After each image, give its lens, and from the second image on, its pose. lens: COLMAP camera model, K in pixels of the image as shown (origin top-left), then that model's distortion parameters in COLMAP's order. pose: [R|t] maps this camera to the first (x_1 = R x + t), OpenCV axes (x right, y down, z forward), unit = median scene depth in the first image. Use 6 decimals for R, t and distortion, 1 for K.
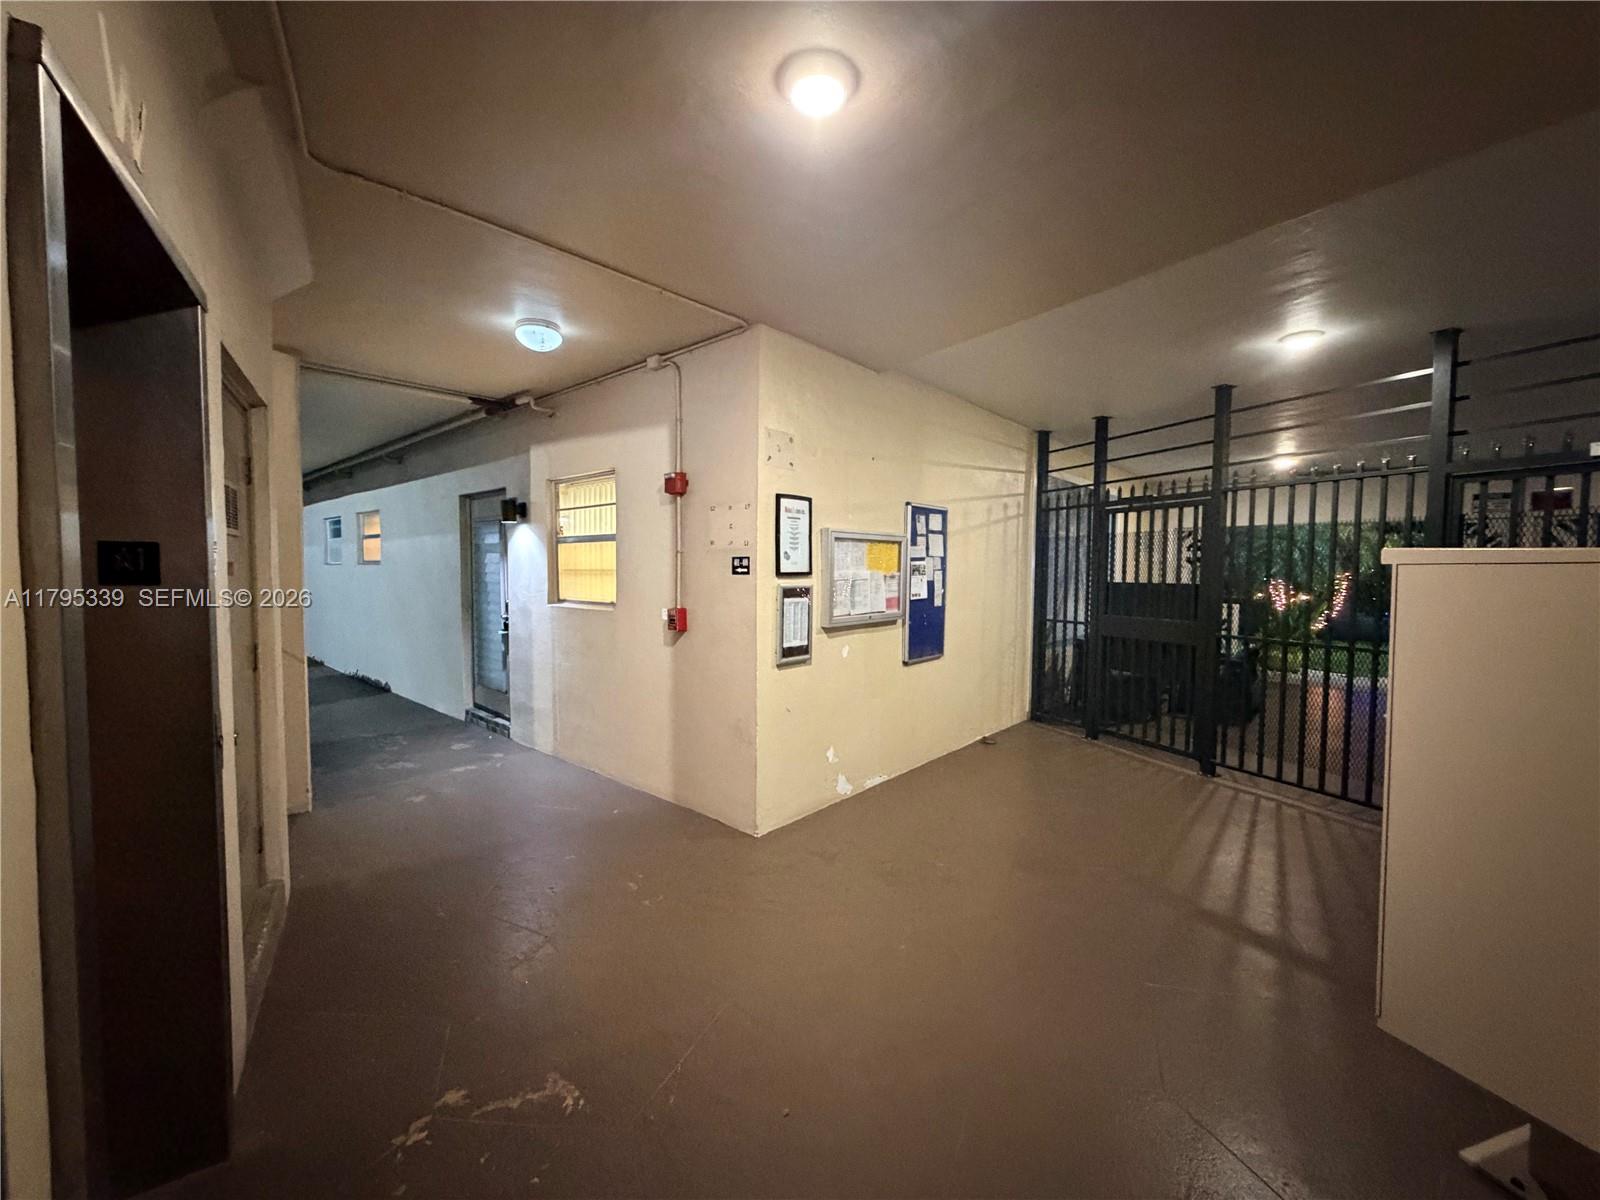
lens RADIAL K [[638.1, 0, 796.9], [0, 638.1, 596.0], [0, 0, 1]] dist [0.000477, -0.000301]
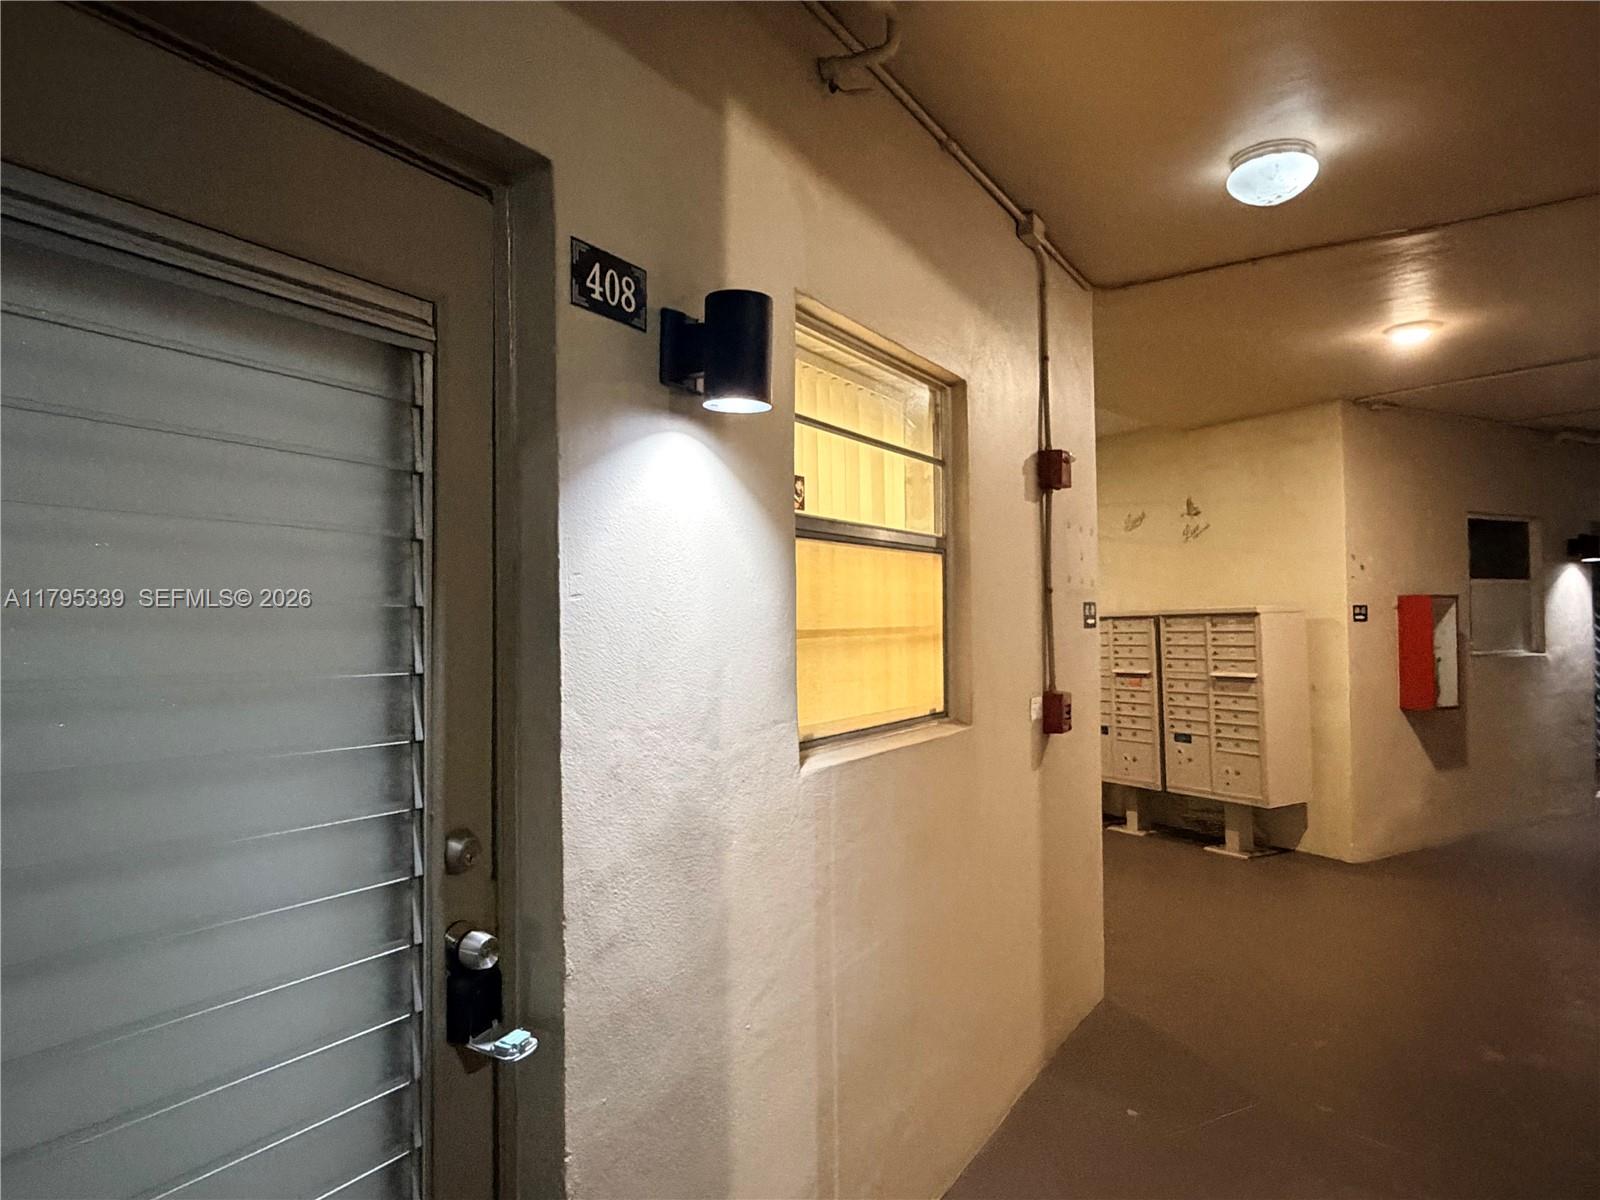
lens RADIAL K [[1008.0, 0, 800.0], [0, 1008.0, 600.0], [0, 0, 1]] dist [-0.000586, -0.001287]
pose [[-0.178667, 0.014401, 0.983804, -1.091004], [0.052689, 0.998598, -0.005049, -0.073899], [-0.982498, 0.050933, -0.179176, 1.482928]]
